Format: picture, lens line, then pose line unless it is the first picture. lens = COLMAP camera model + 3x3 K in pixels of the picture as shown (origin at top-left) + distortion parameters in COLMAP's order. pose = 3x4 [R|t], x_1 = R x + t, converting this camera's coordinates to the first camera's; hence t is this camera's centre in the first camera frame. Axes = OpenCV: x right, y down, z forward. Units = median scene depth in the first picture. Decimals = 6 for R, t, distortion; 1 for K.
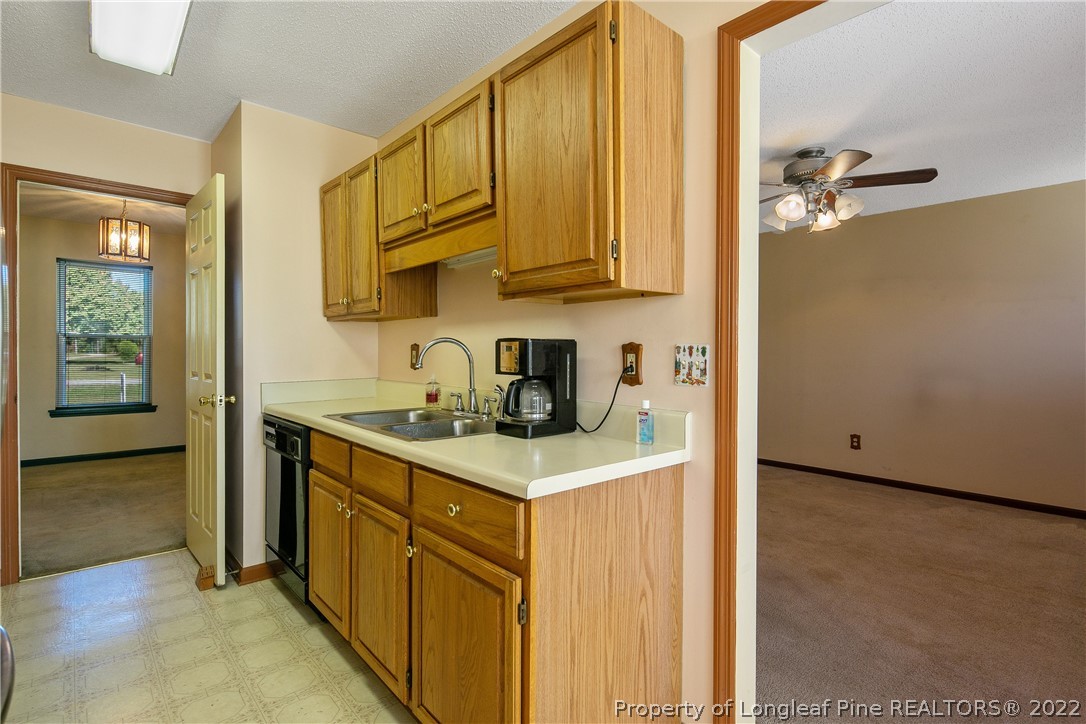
lens RADIAL K [[520.5, 0, 543.0], [0, 520.5, 362.0], [0, 0, 1]] dist [-0.003640, -0.000717]
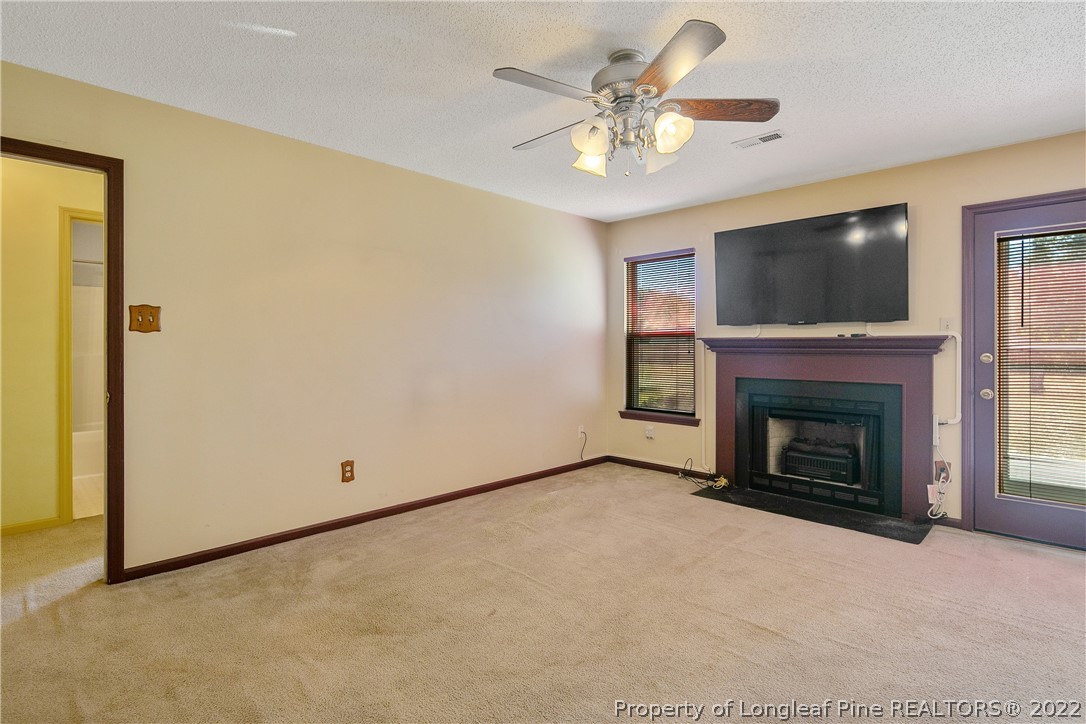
lens RADIAL K [[531.3, 0, 545.2], [0, 531.3, 349.0], [0, 0, 1]] dist [0.003278, -0.000283]
pose [[-0.067599, -0.010998, 0.997652, -0.168123], [0.016976, 0.999782, 0.012172, -0.020117], [-0.997568, 0.017759, -0.067398, 1.012303]]
